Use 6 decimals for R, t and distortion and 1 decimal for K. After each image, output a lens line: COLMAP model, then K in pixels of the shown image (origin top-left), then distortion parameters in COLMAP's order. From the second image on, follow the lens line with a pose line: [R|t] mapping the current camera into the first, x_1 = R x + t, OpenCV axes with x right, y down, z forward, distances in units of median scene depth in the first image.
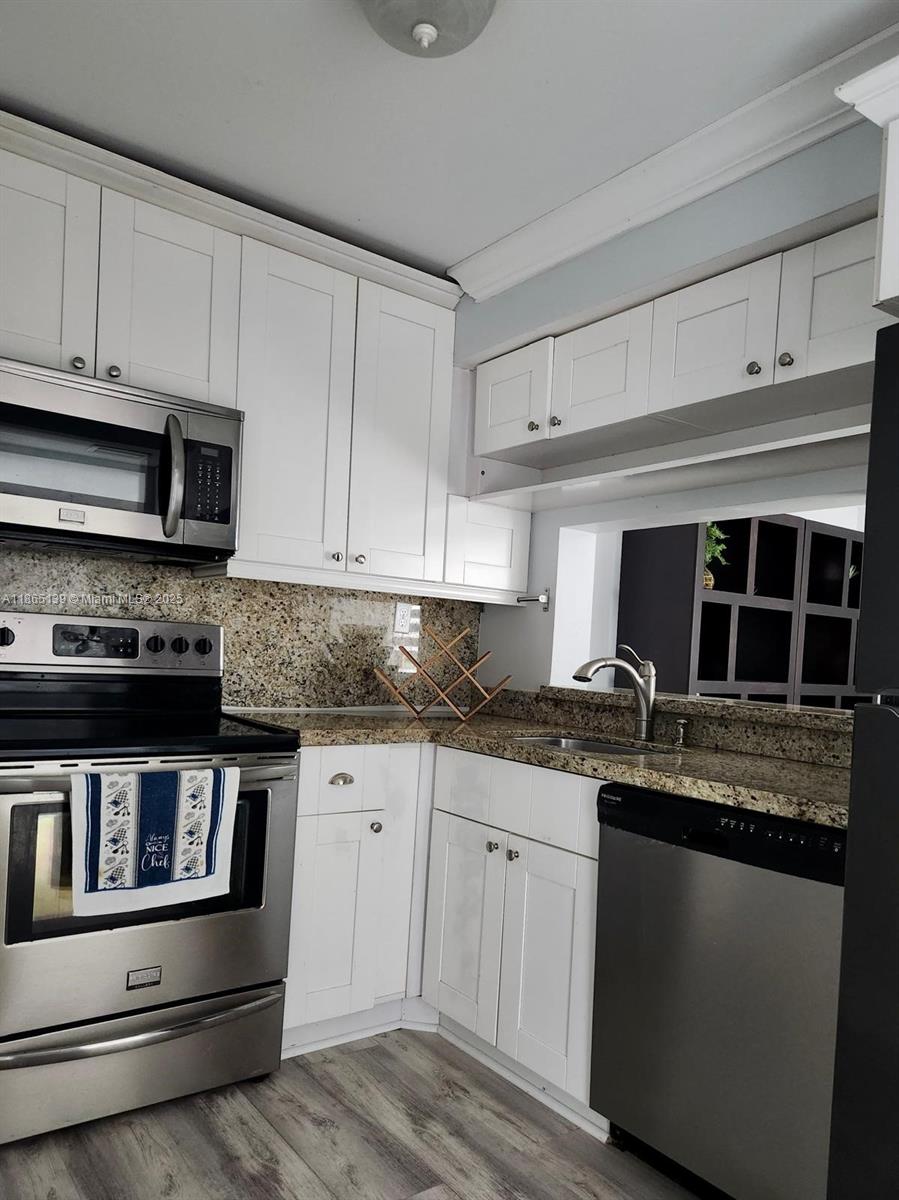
lens RADIAL K [[856.4, 0, 447.0], [0, 856.4, 656.1], [0, 0, 1]] dist [0.105819, -0.147068]
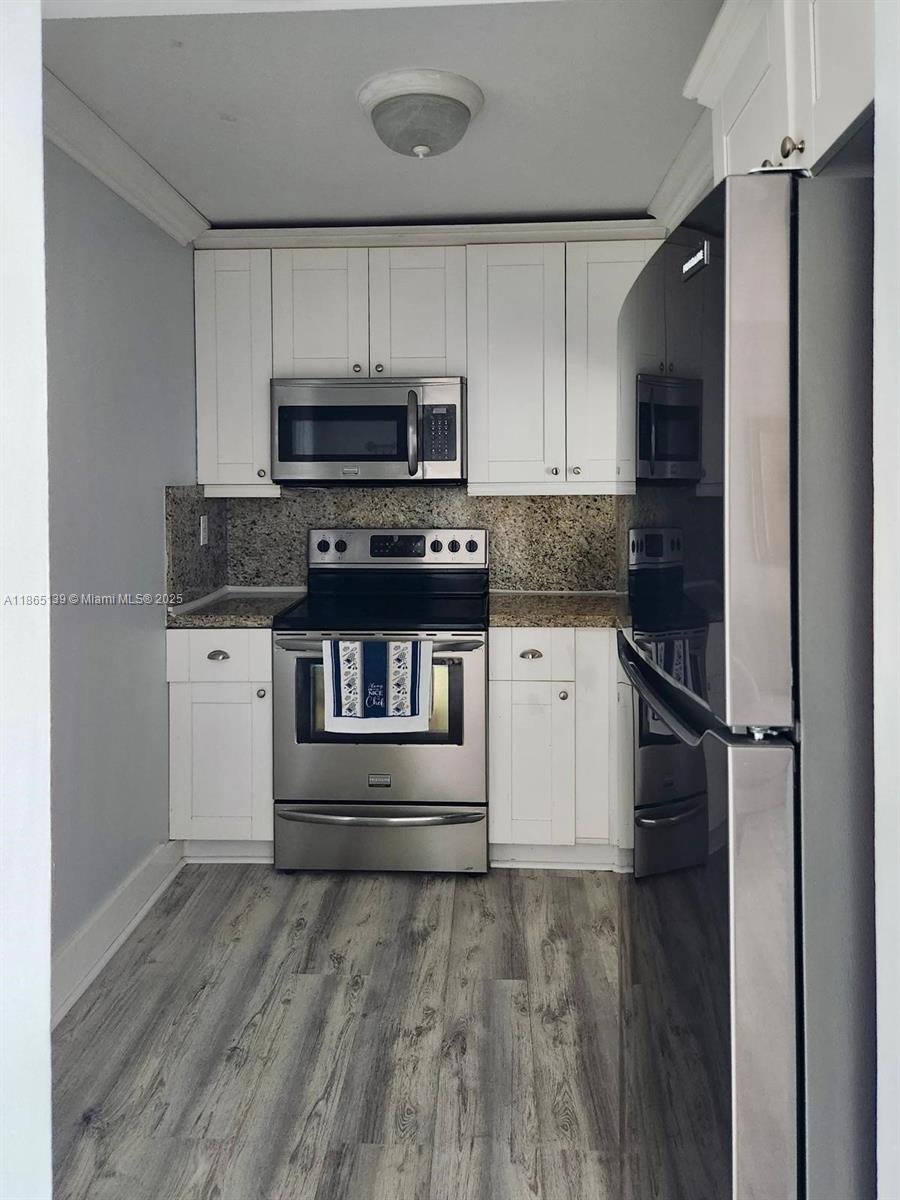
lens RADIAL K [[858.0, 0, 446.6], [0, 858.0, 487.2], [0, 0, 1]] dist [0.067199, -0.003506]
pose [[0.766674, -0.057744, -0.639434, 0.588011], [0.043105, 0.998330, -0.038472, -0.056367], [0.640588, 0.001933, 0.767883, -0.049602]]
